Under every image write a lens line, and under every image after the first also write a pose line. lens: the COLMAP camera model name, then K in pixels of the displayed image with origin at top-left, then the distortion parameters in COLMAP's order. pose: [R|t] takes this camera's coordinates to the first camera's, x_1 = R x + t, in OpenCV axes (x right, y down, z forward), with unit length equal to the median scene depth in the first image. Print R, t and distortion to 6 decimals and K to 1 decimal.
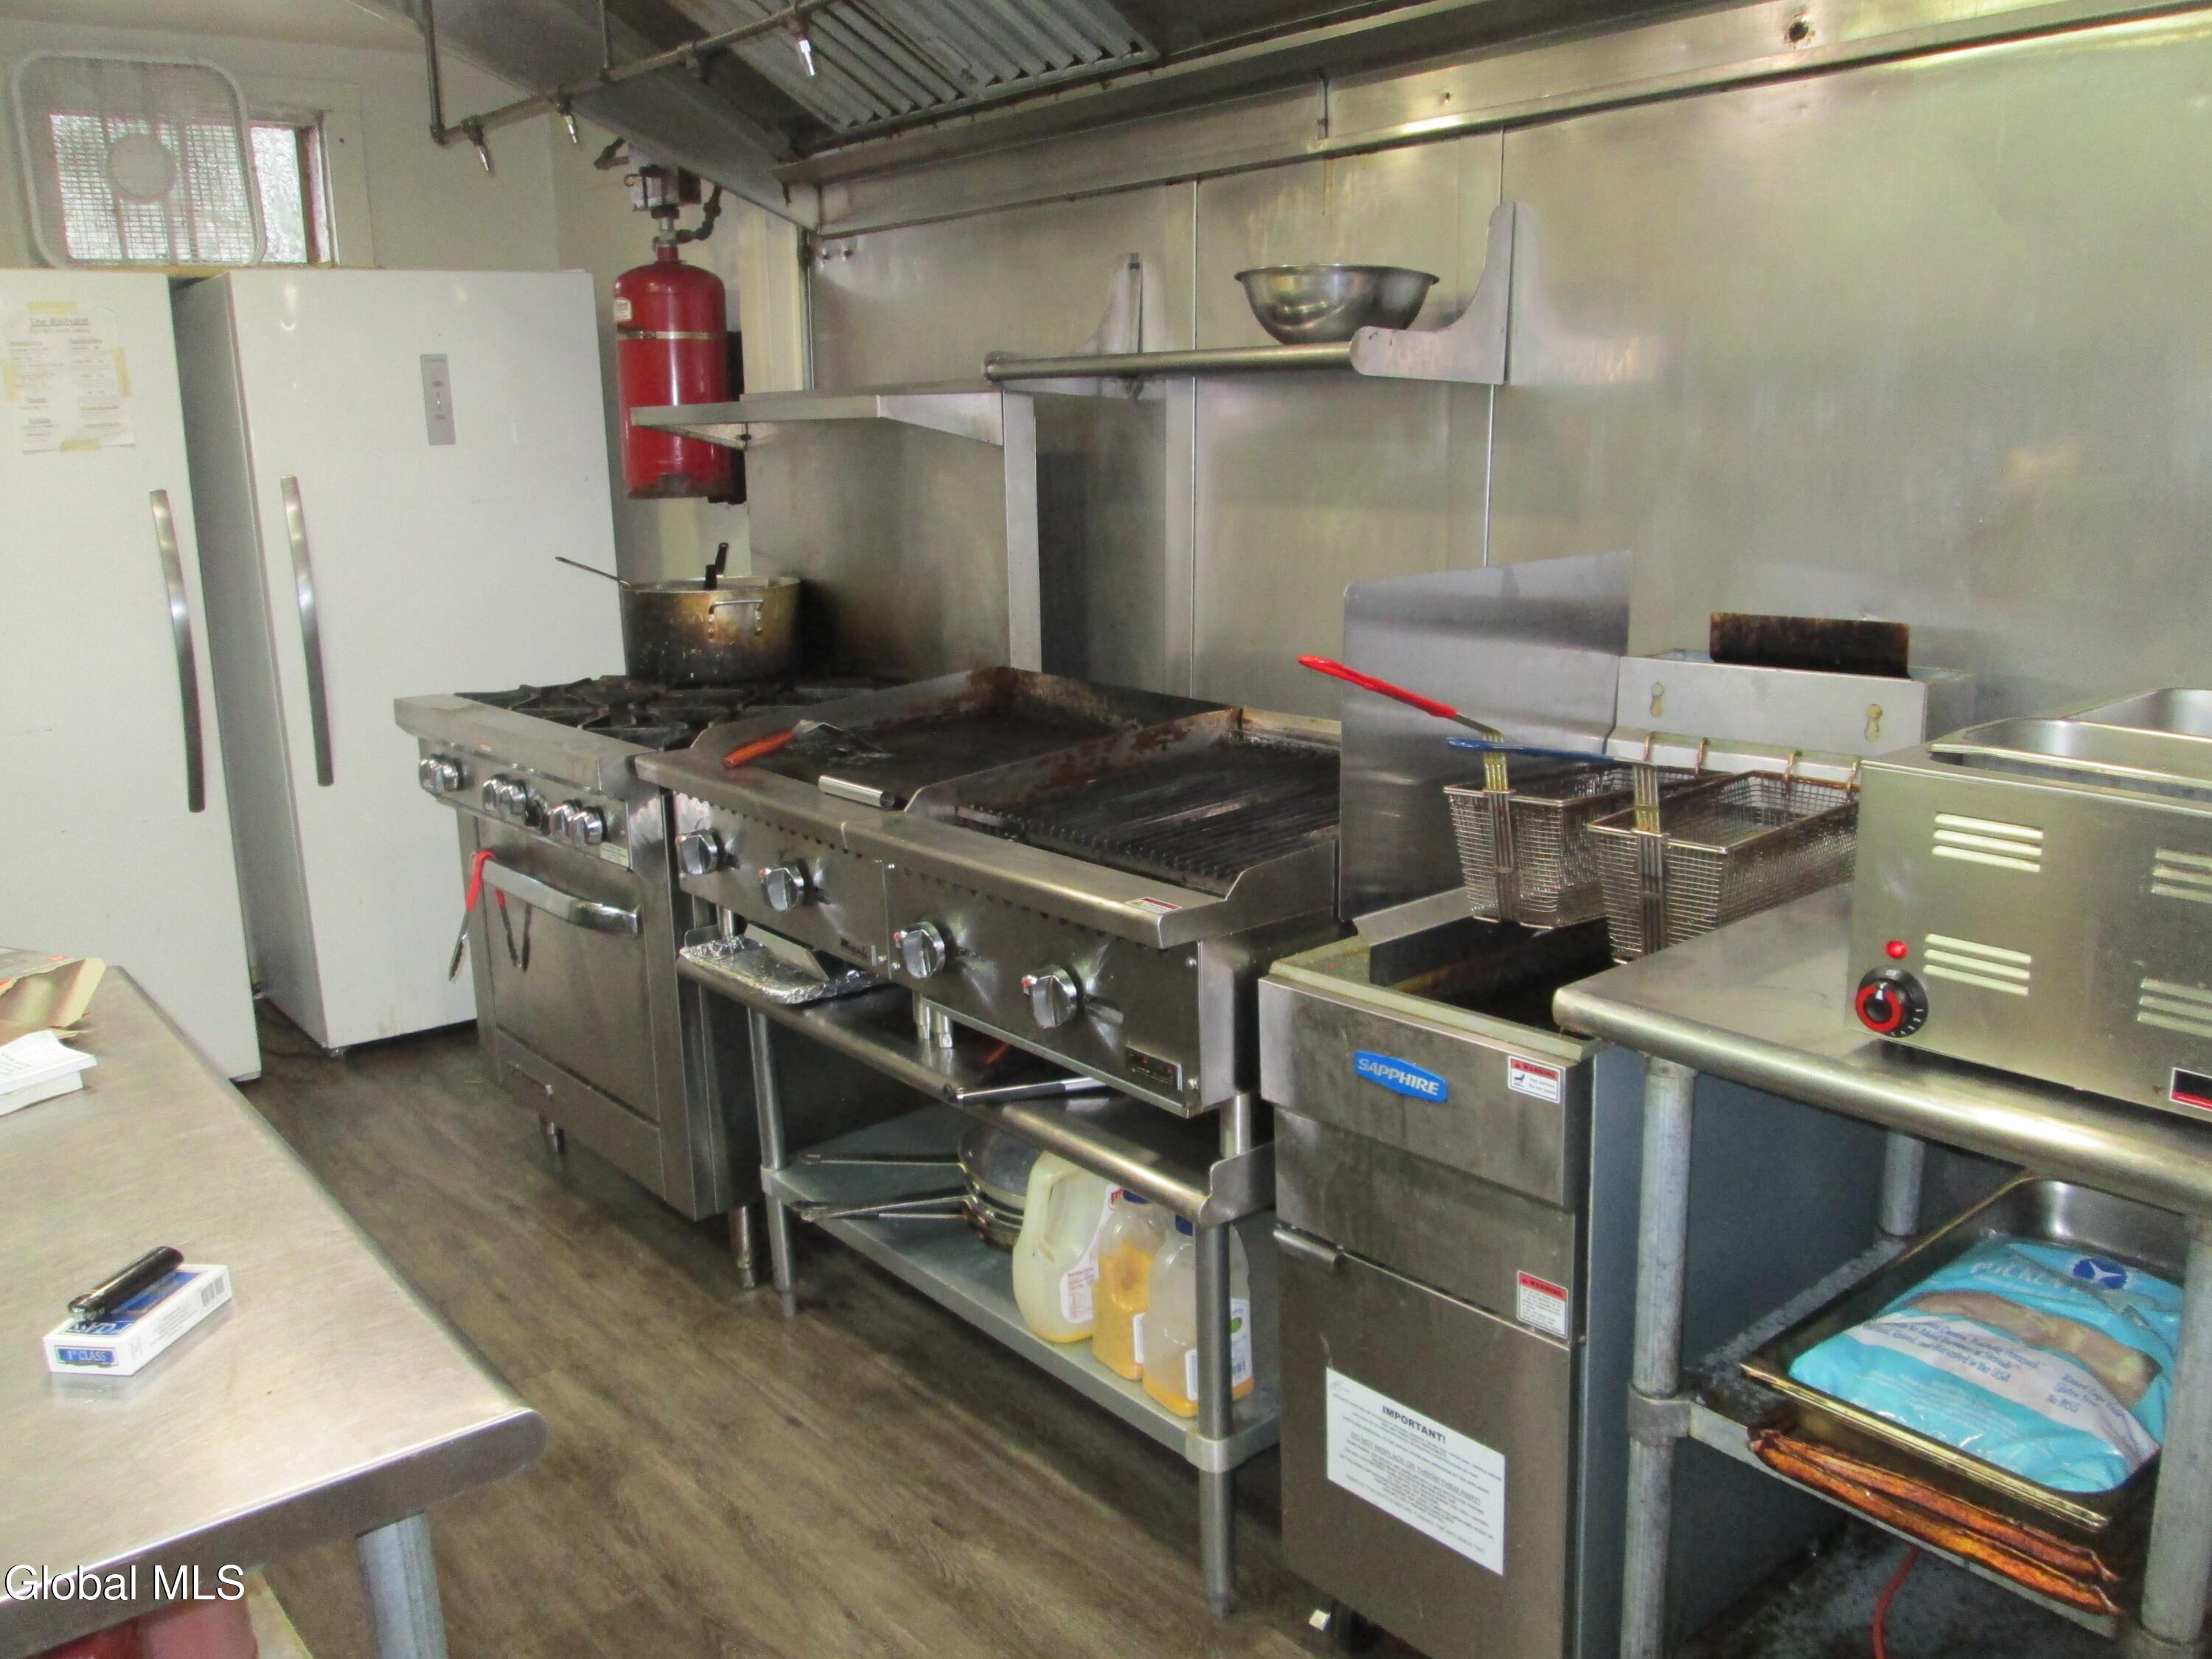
lens RADIAL K [[1842.2, 0, 1077.7], [0, 1842.2, 825.3], [0, 0, 1]] dist [-0.038901, 0.008808]
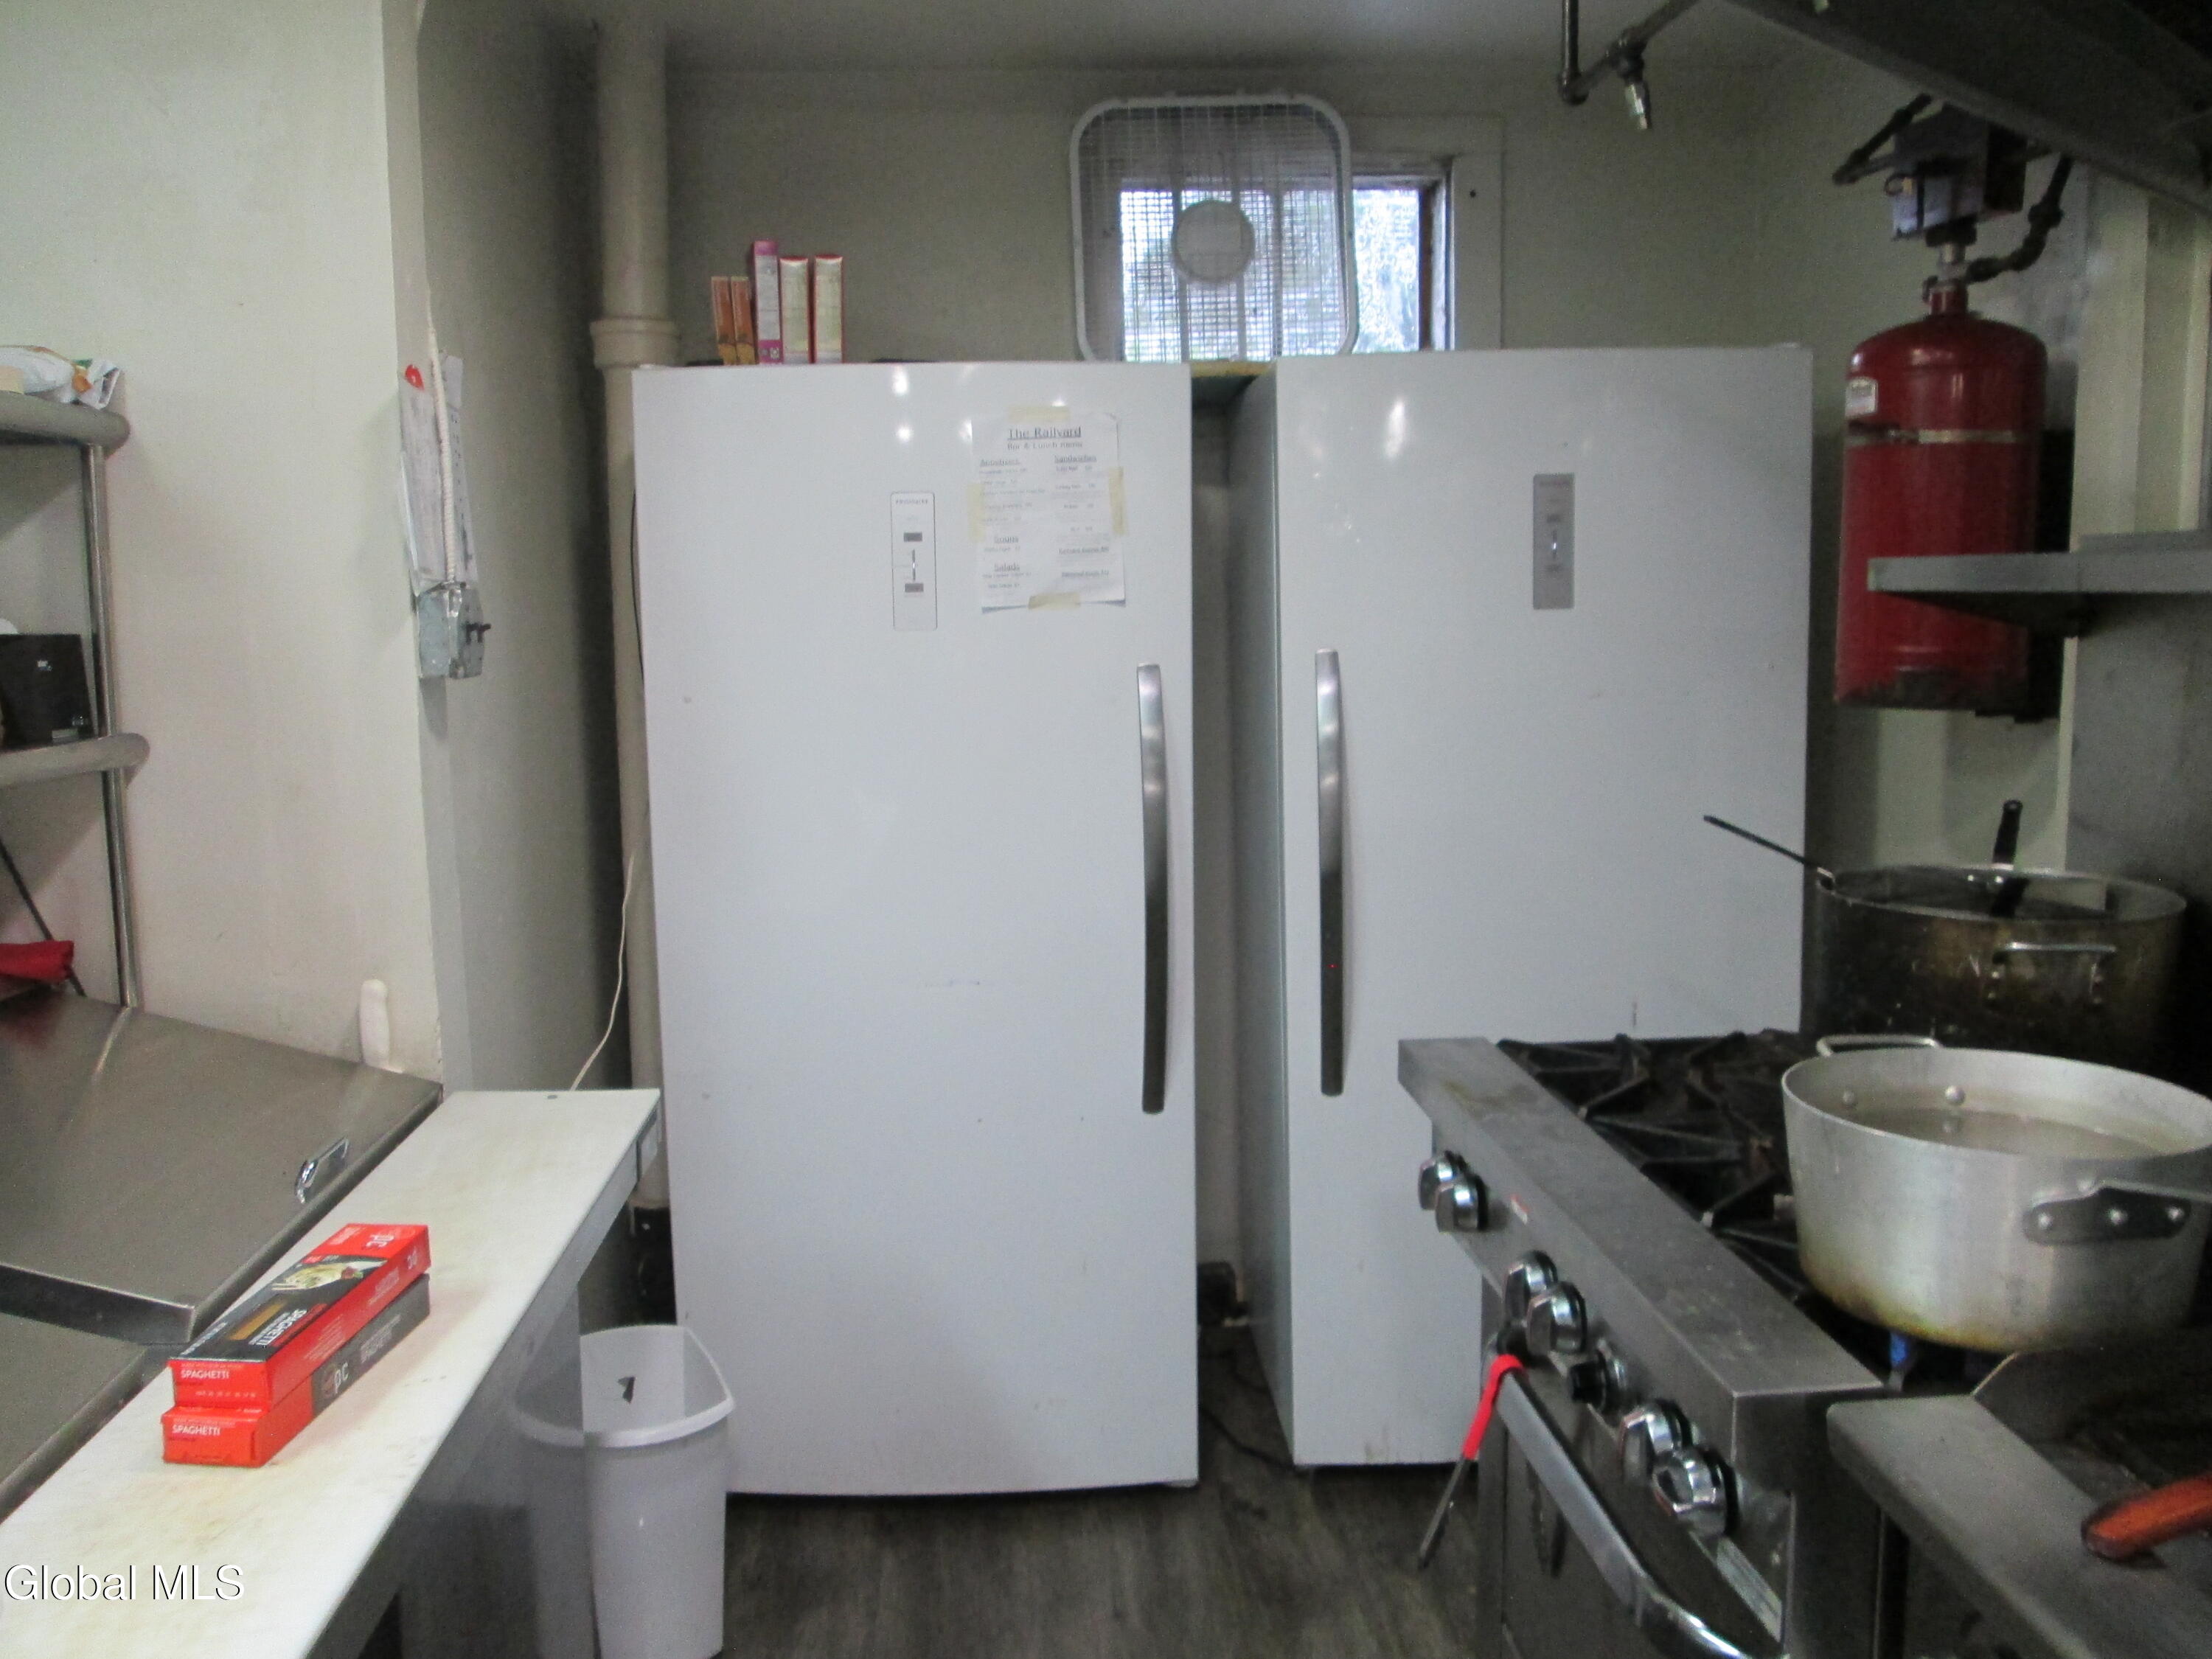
lens RADIAL K [[1842.2, 0, 1077.7], [0, 1842.2, 825.3], [0, 0, 1]] dist [-0.038901, 0.008808]
pose [[0.816941, 0.084593, -0.570483, -0.104006], [-0.128418, 0.991032, -0.036943, -0.085822], [0.562242, 0.103441, 0.820478, 0.375135]]
